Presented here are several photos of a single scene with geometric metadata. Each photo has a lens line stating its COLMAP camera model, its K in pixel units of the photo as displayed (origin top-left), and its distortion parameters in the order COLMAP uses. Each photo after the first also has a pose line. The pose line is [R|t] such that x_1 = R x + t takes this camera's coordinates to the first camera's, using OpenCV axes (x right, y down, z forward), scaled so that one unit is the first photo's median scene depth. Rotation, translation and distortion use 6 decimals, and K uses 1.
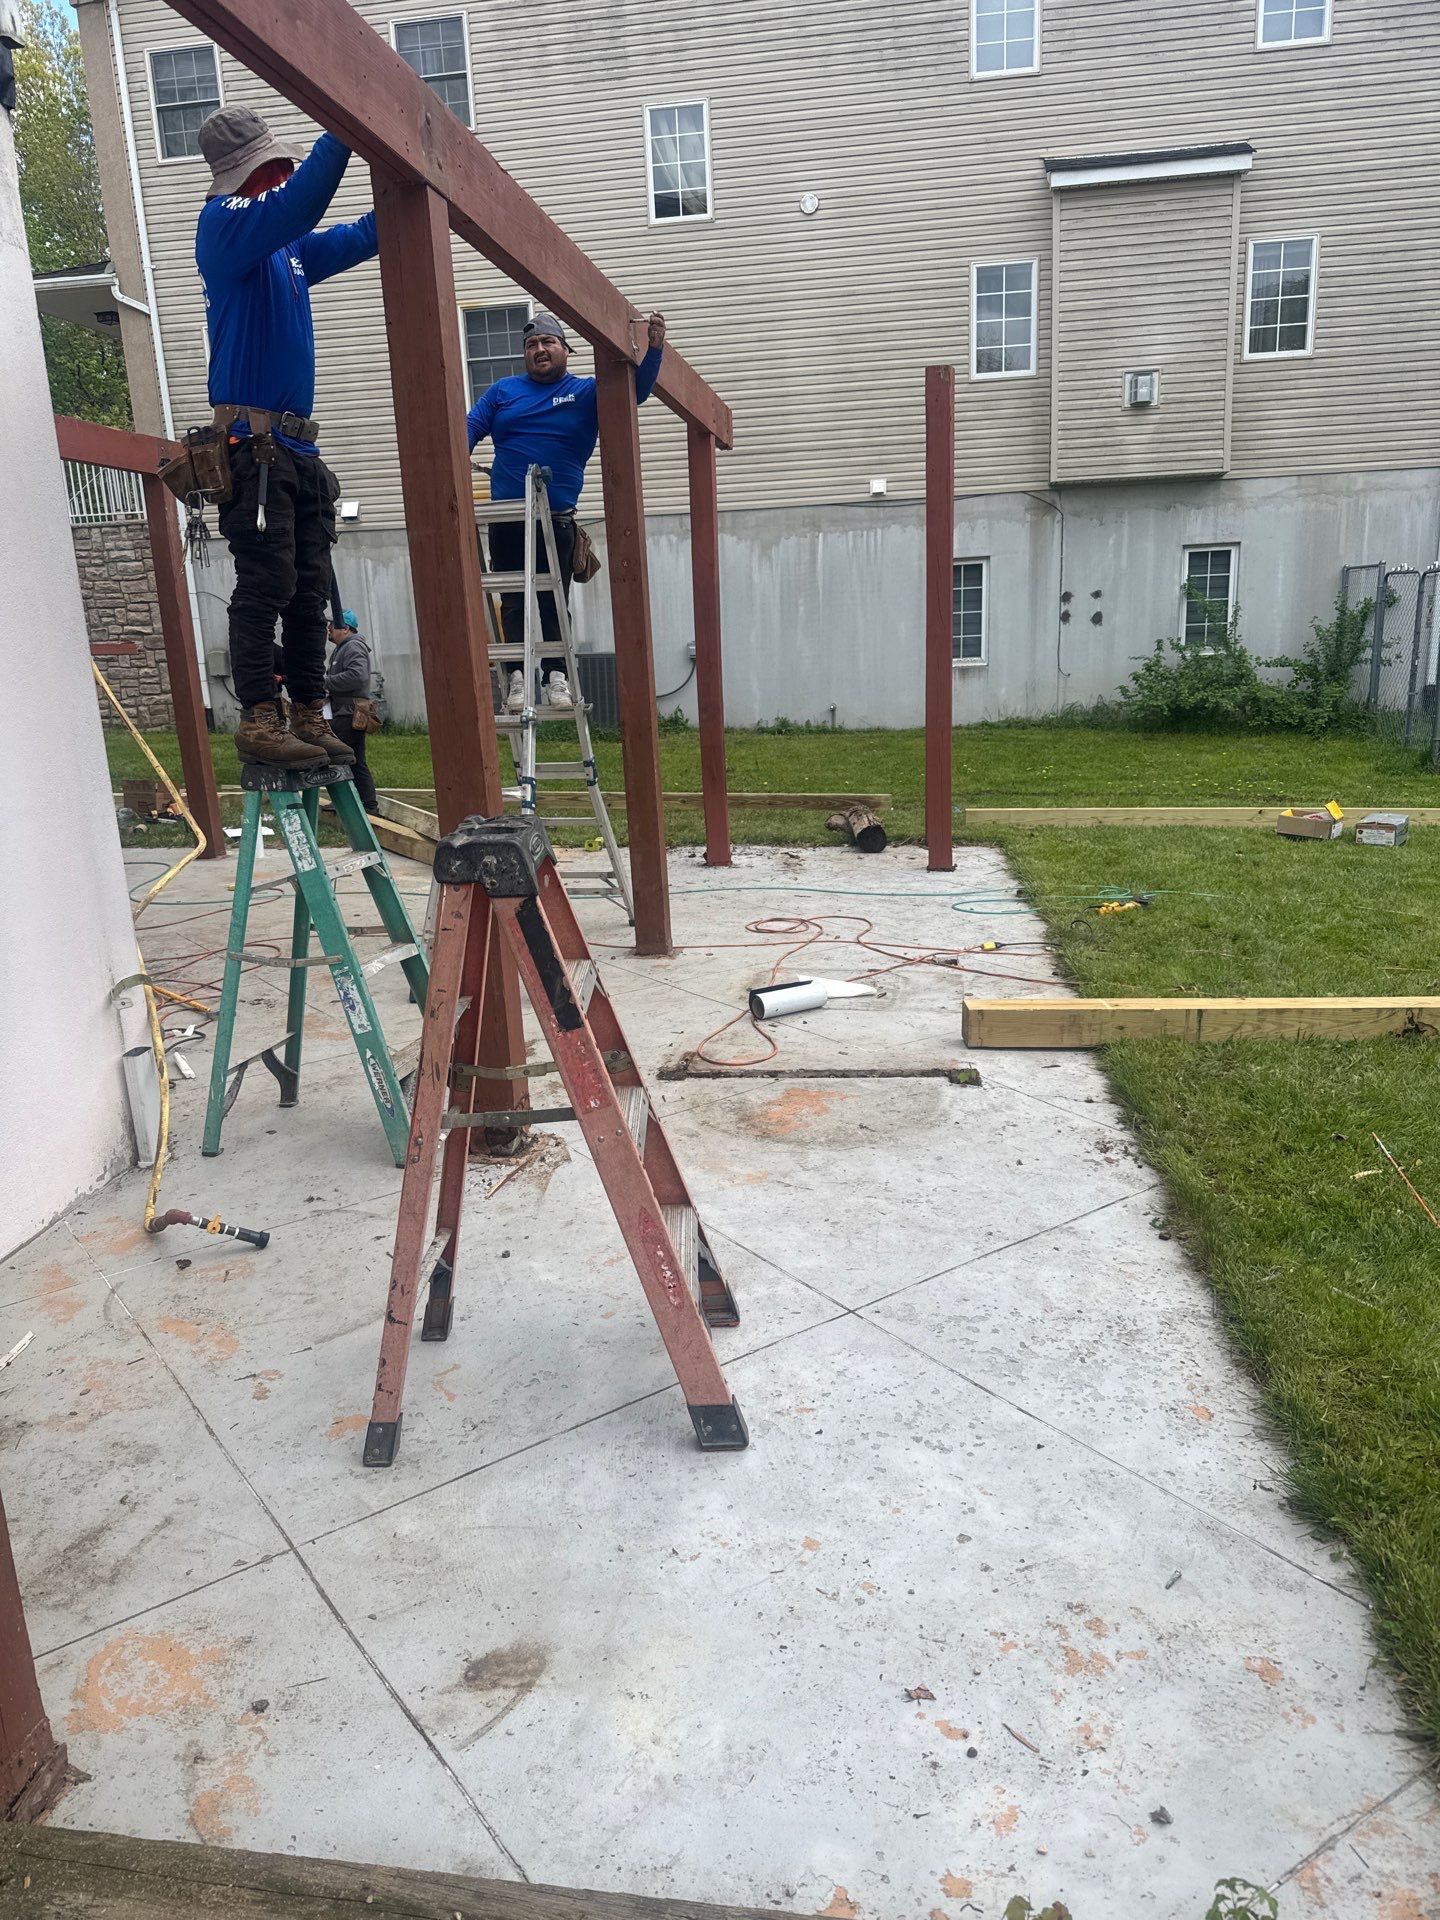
lens RADIAL K [[1375.3, 0, 720.0], [0, 1375.3, 960.0], [0, 0, 1]] dist [0.058775, -0.087912]
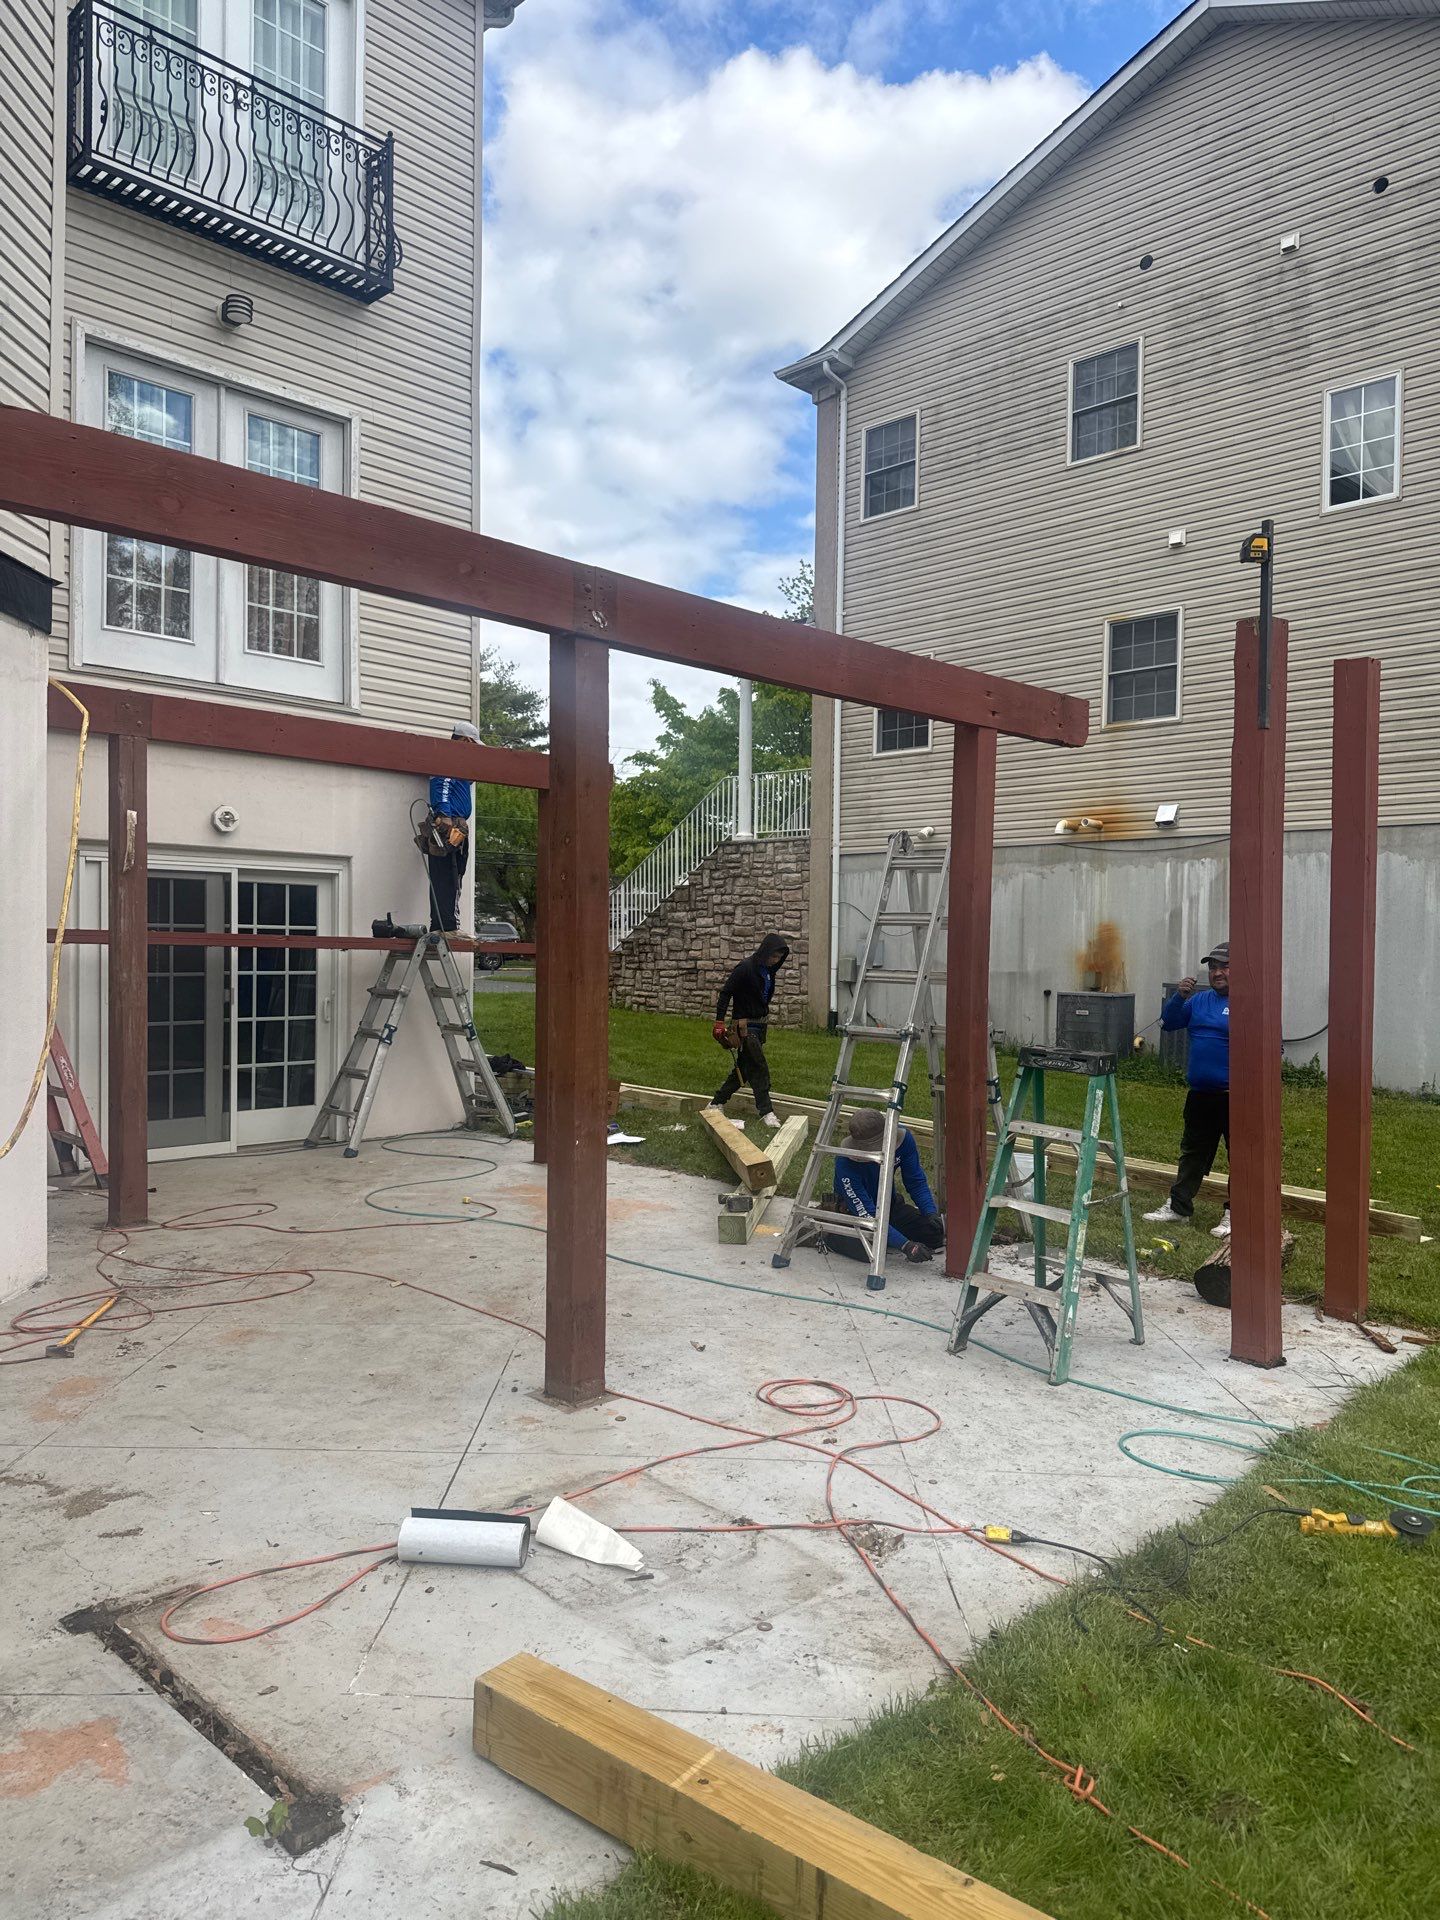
lens RADIAL K [[1343.7, 0, 739.4], [0, 1343.7, 965.4], [0, 0, 1]] dist [0.069520, -0.110630]
pose [[0.802452, 0.063171, -0.593363, 0.183144], [-0.189190, 0.970013, -0.152586, -0.056606], [0.565931, 0.234701, 0.790340, 0.189756]]
